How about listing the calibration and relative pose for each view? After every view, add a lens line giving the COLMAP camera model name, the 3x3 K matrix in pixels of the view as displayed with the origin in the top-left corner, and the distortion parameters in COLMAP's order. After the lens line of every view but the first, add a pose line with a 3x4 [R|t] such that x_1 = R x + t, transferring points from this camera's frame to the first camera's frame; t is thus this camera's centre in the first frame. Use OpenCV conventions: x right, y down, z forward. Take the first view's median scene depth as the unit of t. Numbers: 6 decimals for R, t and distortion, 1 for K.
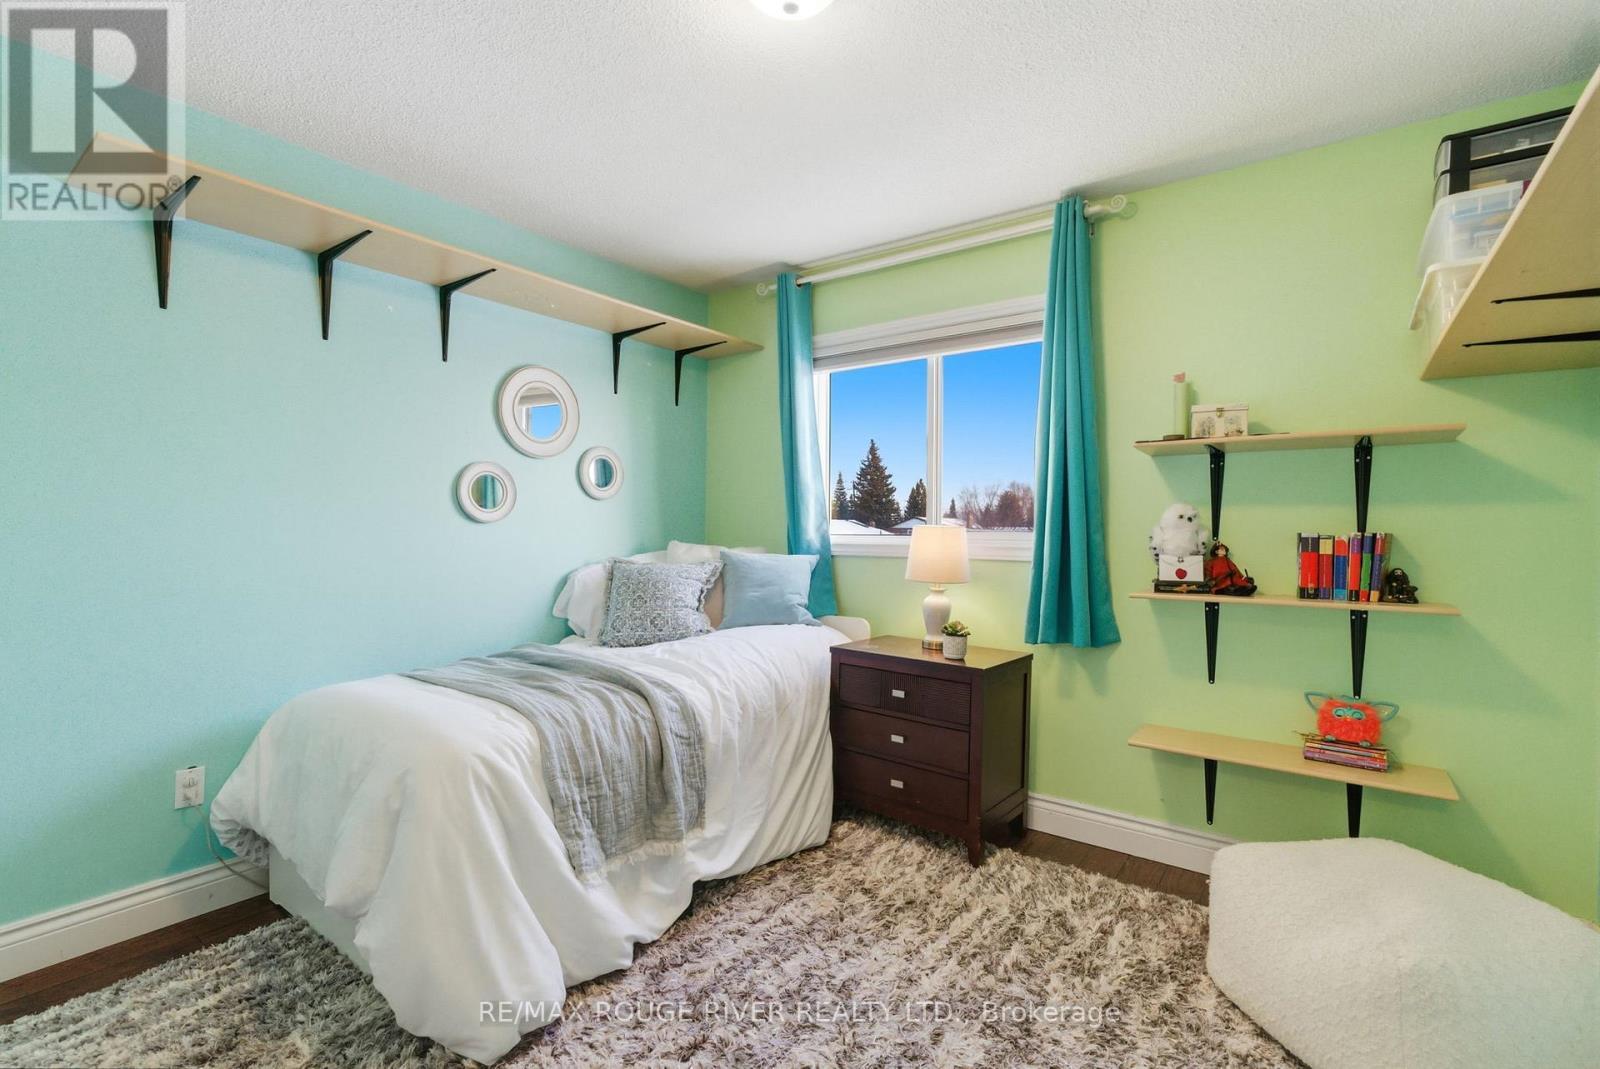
lens RADIAL K [[728.5, 0, 800.0], [0, 728.5, 536.4], [0, 0, 1]] dist [-0.000859, 0.000685]
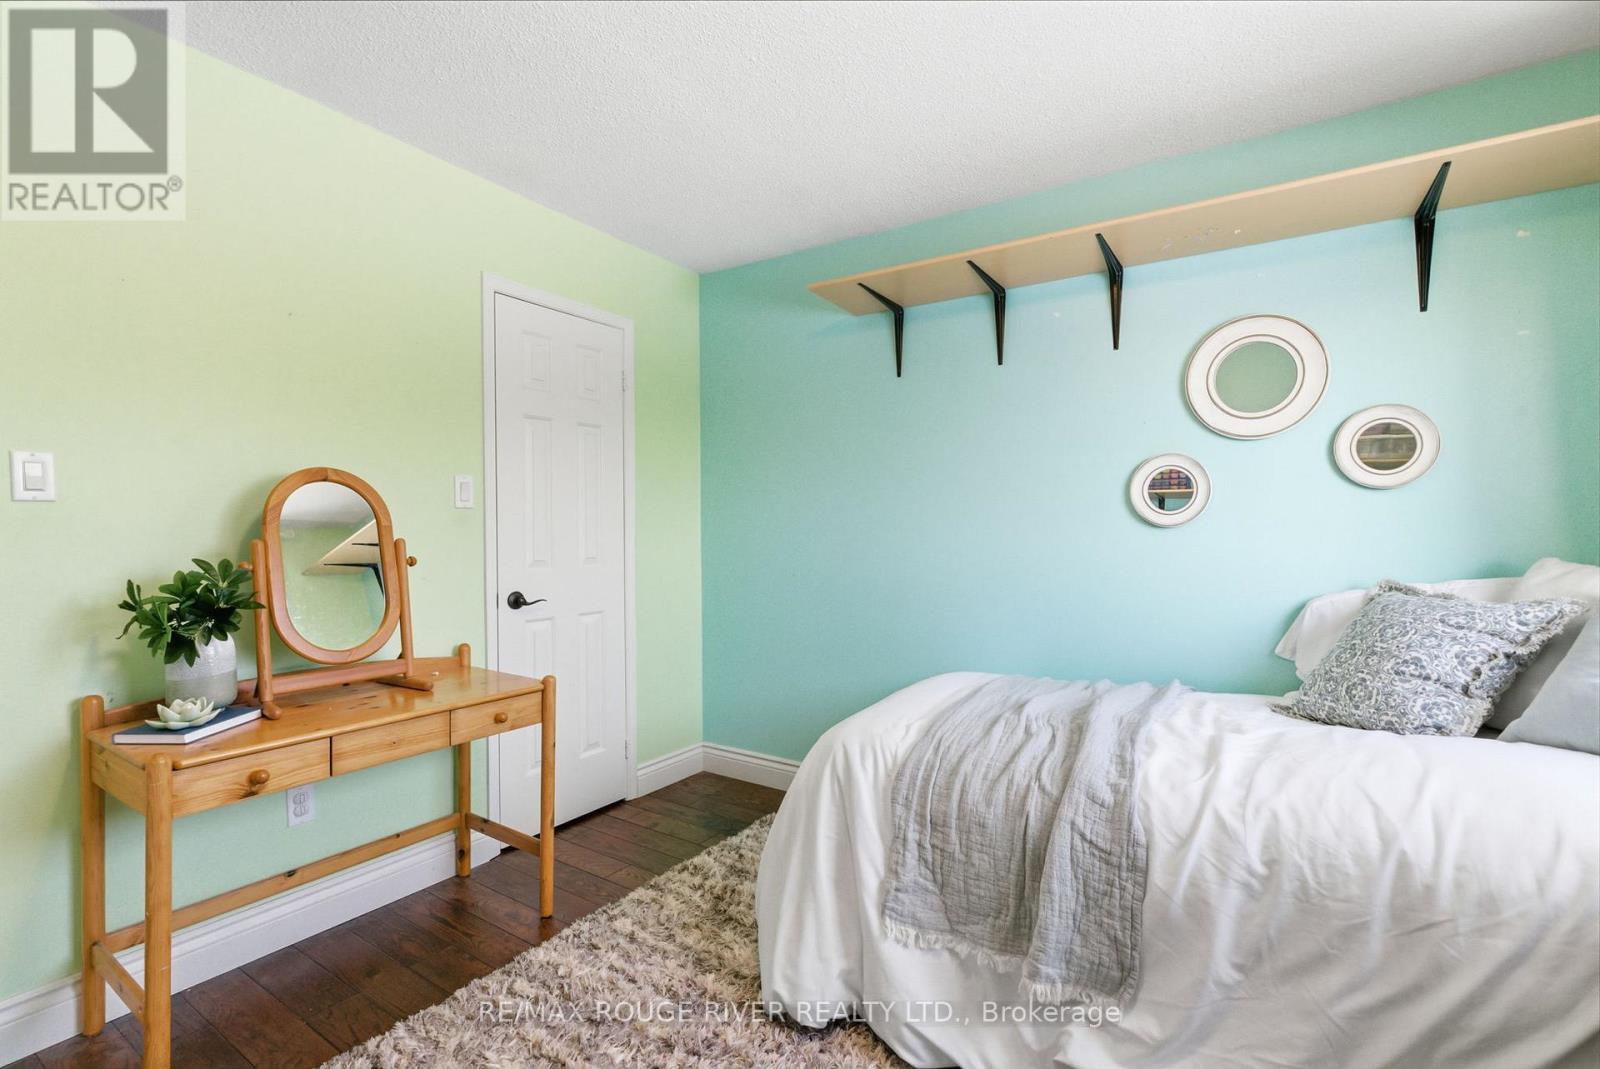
lens RADIAL K [[728.5, 0, 800.0], [0, 728.5, 536.4], [0, 0, 1]] dist [-0.000859, 0.000685]
pose [[0.050916, -0.001177, -0.998702, 0.485902], [-0.009717, 0.999951, -0.001674, -0.002446], [0.998656, 0.009790, 0.050903, 0.690057]]
